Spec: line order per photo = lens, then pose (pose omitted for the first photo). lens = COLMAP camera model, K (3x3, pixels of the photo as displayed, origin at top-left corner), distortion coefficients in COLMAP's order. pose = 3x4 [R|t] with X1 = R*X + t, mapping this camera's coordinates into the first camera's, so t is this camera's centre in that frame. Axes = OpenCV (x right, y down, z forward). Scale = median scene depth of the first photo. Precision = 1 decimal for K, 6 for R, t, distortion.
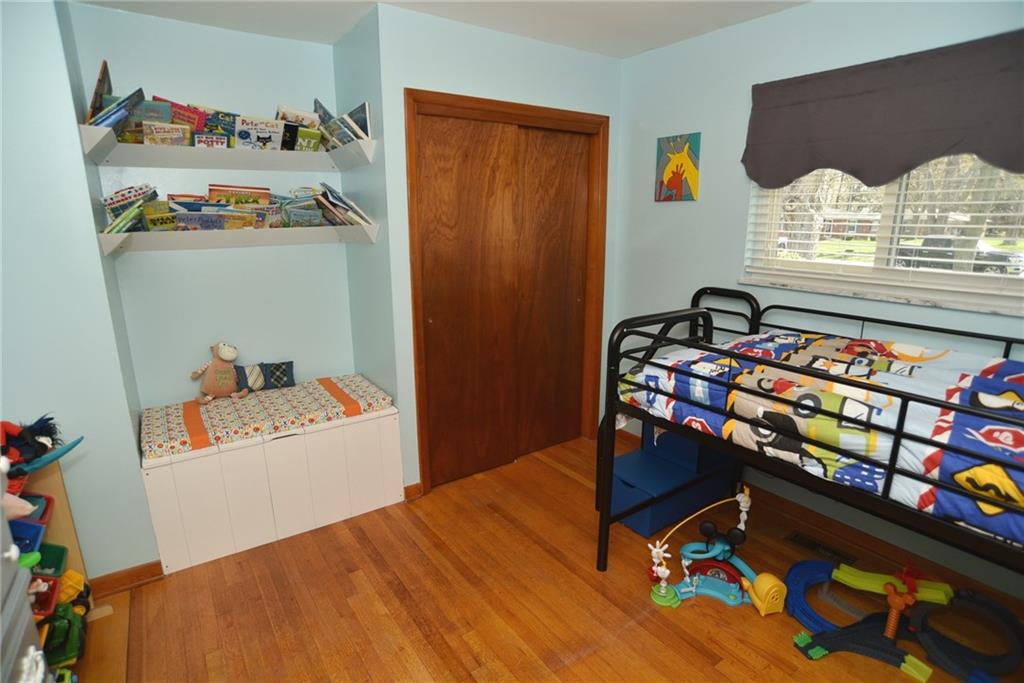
lens RADIAL K [[525.4, 0, 511.3], [0, 525.4, 349.3], [0, 0, 1]] dist [-0.101608, 0.051181]
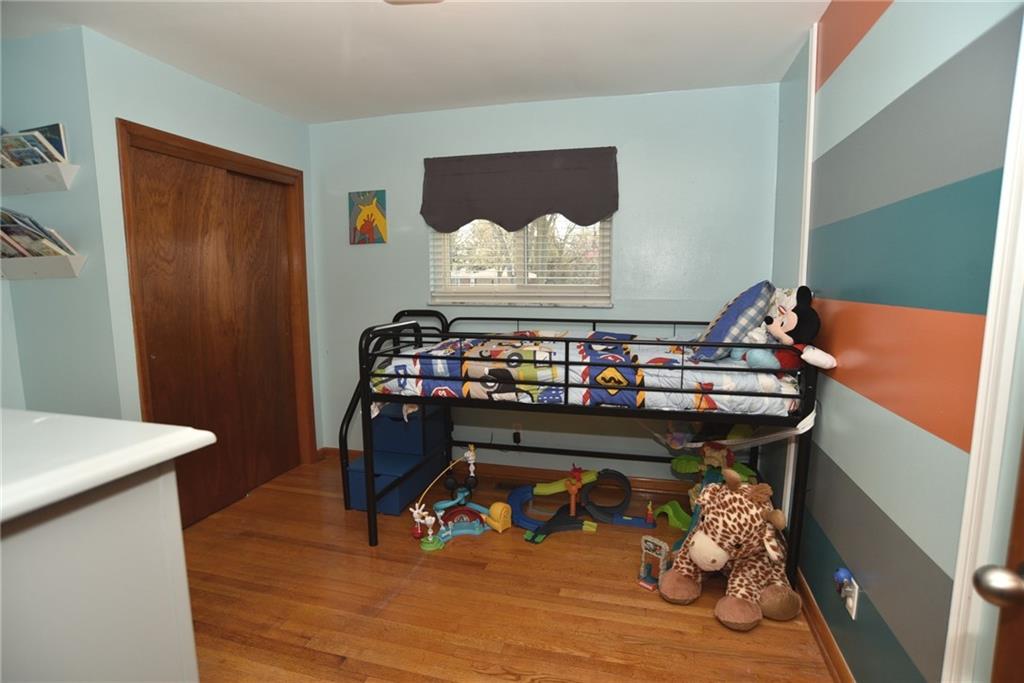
lens RADIAL K [[525.4, 0, 511.3], [0, 525.4, 349.3], [0, 0, 1]] dist [-0.101608, 0.051181]
pose [[0.771640, -0.084414, 0.630433, -0.301837], [0.158083, 0.985507, -0.061533, 0.121657], [-0.616101, 0.147142, 0.773801, -0.165828]]
